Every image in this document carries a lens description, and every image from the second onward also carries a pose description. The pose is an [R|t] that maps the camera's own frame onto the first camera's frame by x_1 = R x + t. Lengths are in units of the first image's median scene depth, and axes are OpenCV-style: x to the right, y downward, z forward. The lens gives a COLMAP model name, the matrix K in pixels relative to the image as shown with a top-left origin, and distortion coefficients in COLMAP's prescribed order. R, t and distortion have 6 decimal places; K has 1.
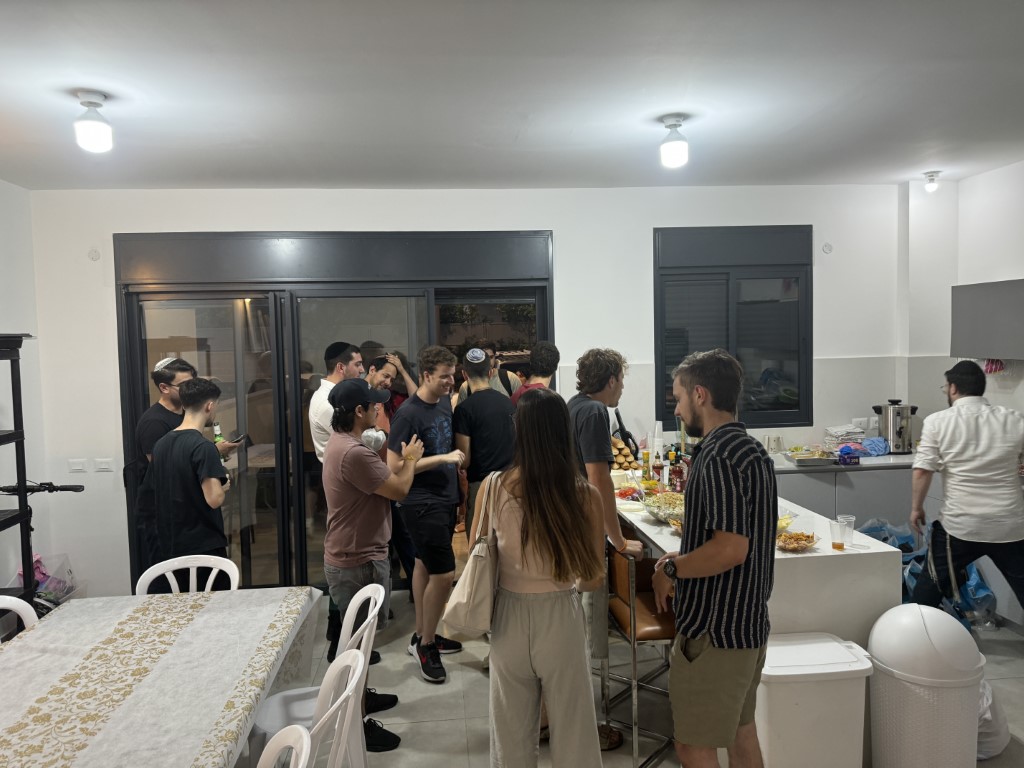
lens RADIAL K [[715.2, 0, 512.0], [0, 715.2, 384.0], [0, 0, 1]] dist [0.003095, -0.001328]
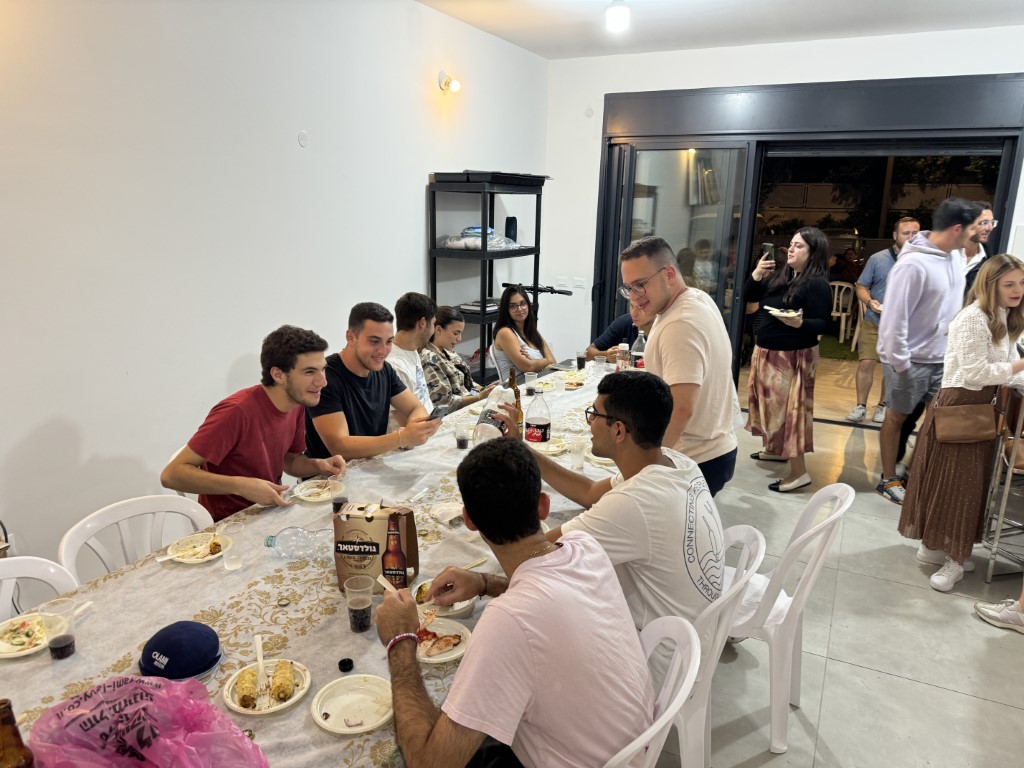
lens RADIAL K [[715.2, 0, 512.0], [0, 715.2, 384.0], [0, 0, 1]] dist [0.003095, -0.001328]
pose [[0.842687, 0.169911, -0.510890, 0.025533], [-0.067108, 0.974645, 0.213455, 0.025615], [0.534205, -0.145591, 0.832724, -0.191272]]
